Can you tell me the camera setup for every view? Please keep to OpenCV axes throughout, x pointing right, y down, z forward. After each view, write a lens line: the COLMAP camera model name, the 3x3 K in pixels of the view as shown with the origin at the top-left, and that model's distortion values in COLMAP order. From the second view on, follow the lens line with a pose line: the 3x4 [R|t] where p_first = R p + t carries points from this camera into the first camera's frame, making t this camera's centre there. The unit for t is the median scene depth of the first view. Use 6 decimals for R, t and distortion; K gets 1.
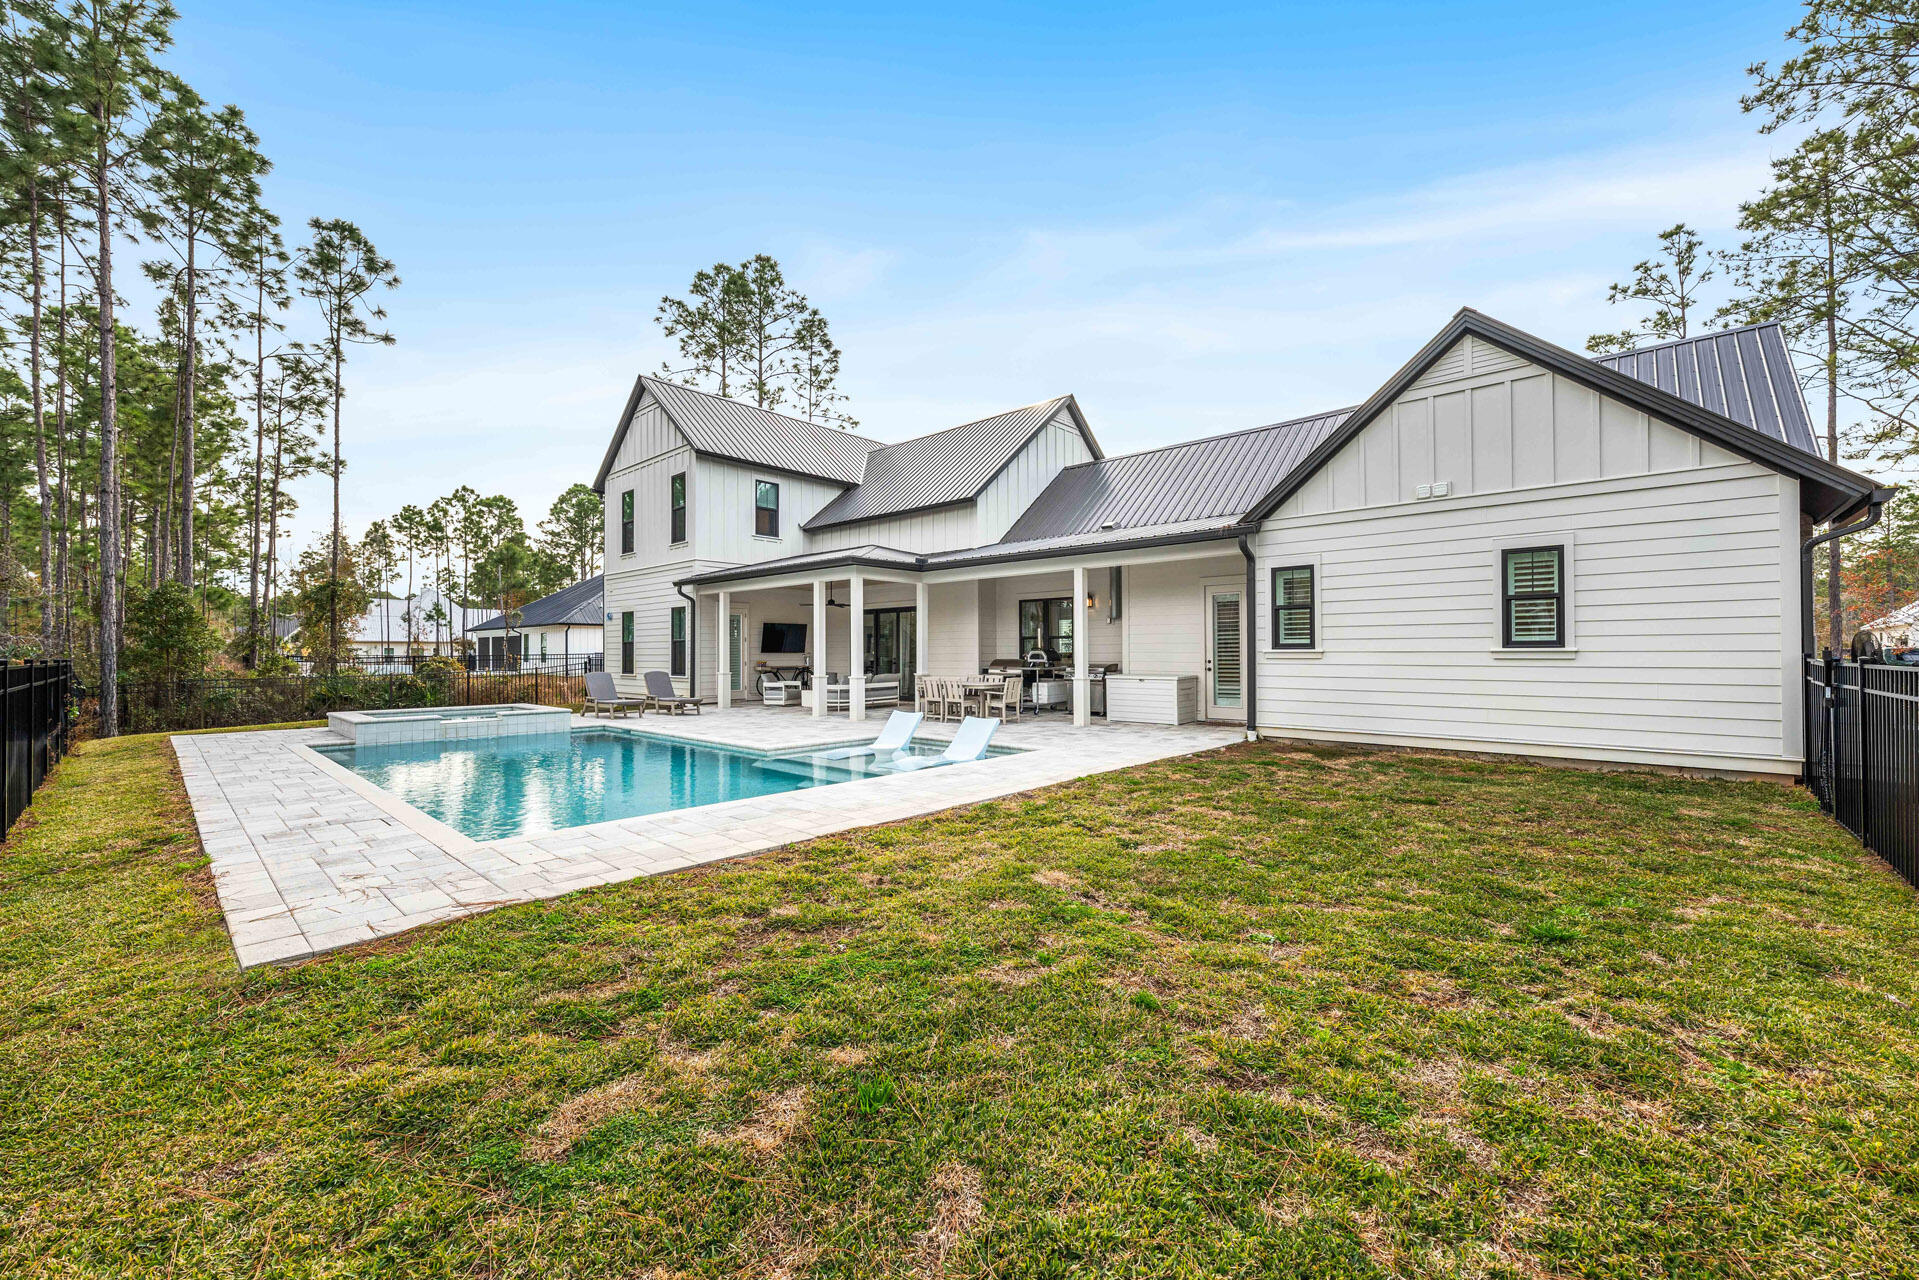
lens RADIAL K [[749.5, 0, 958.9], [0, 749.5, 647.3], [0, 0, 1]] dist [0.000663, 0.000051]
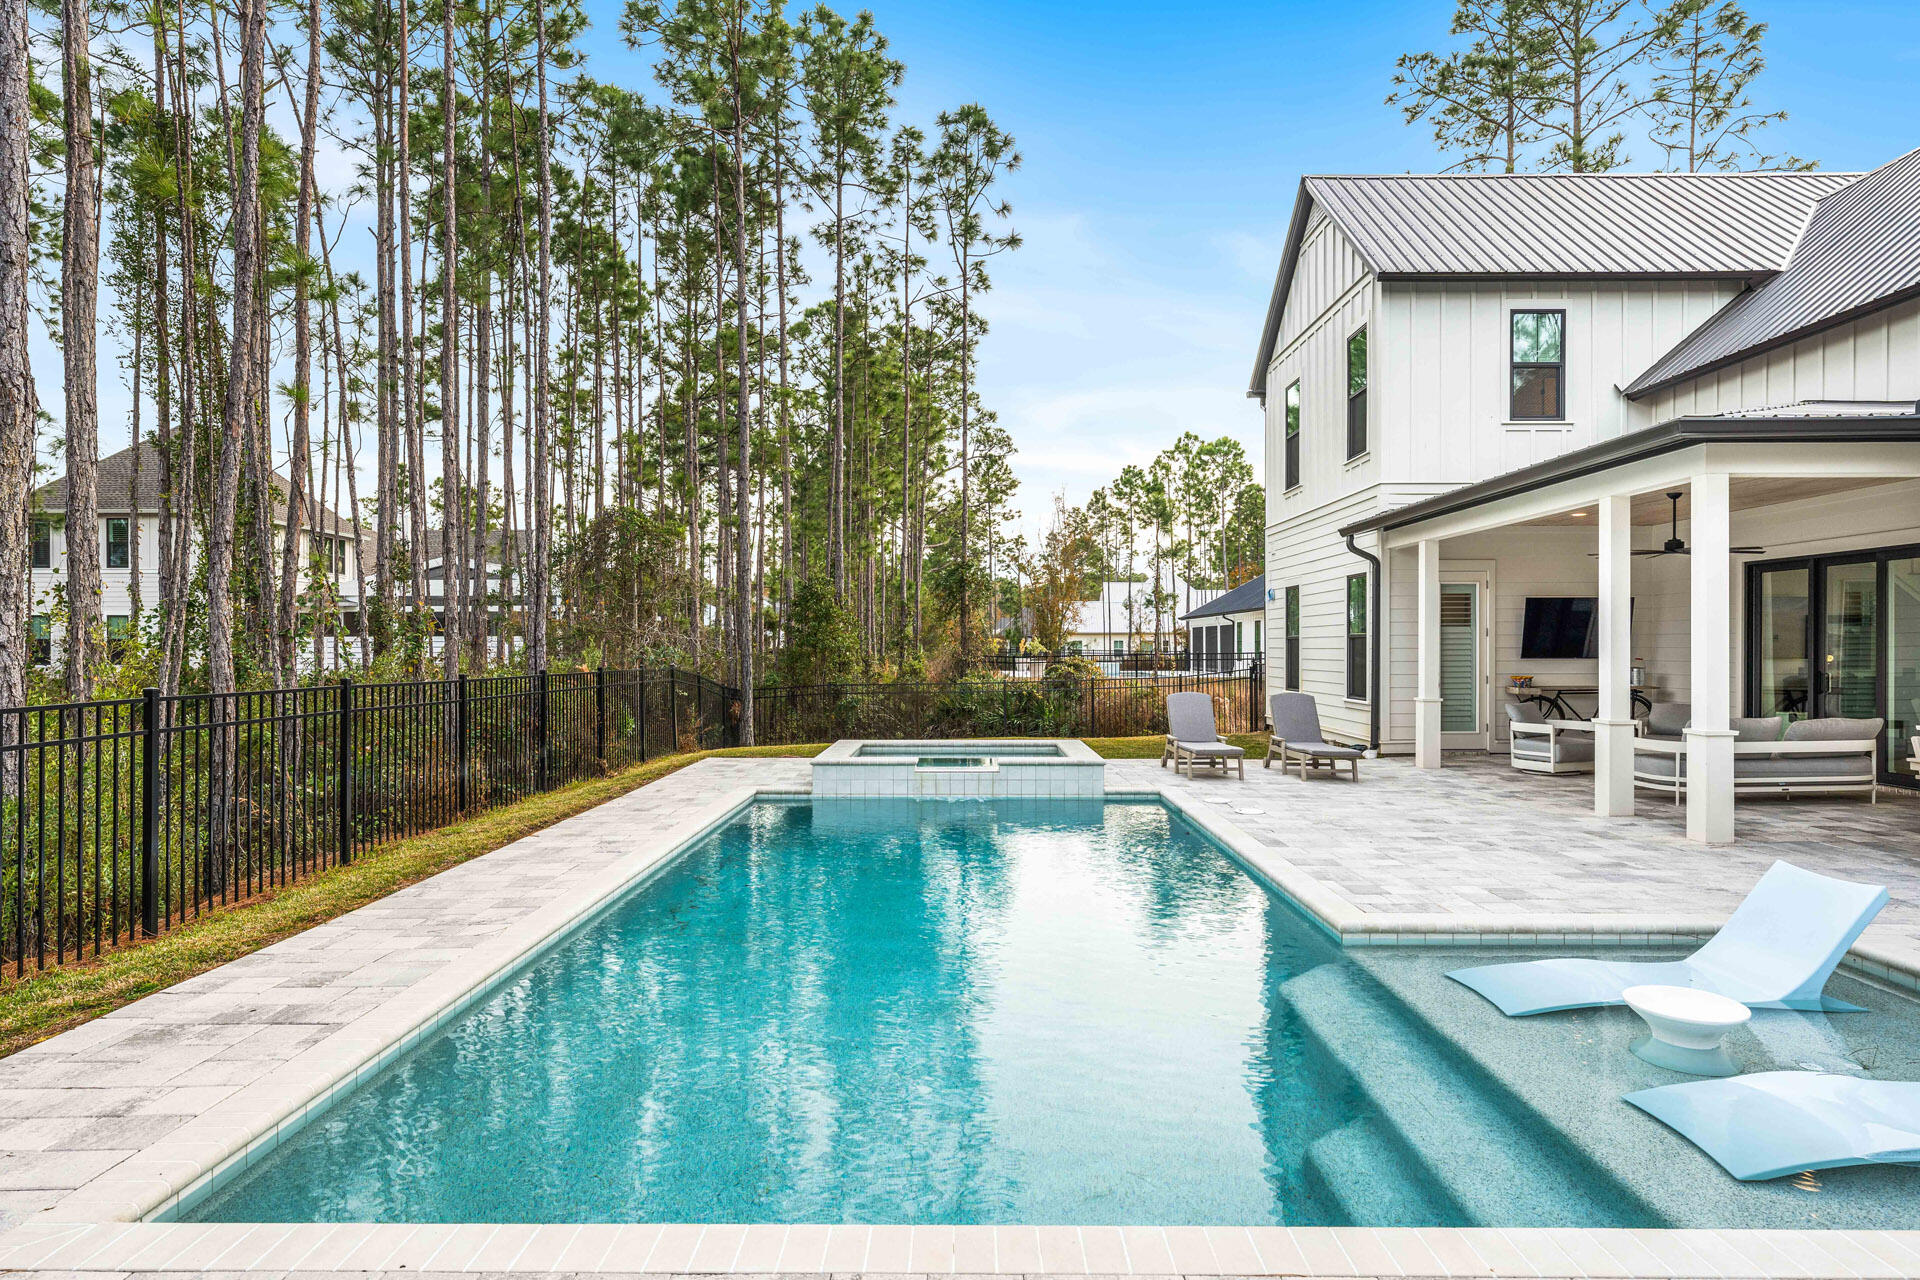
lens RADIAL K [[1063.5, 0, 957.9], [0, 1063.5, 657.3], [0, 0, 1]] dist [0.000207, -0.000771]
pose [[0.667477, 0.009549, -0.744569, 0.010148], [0.005218, 0.999833, 0.017501, -0.007050], [0.744612, -0.015566, 0.667316, 0.230969]]
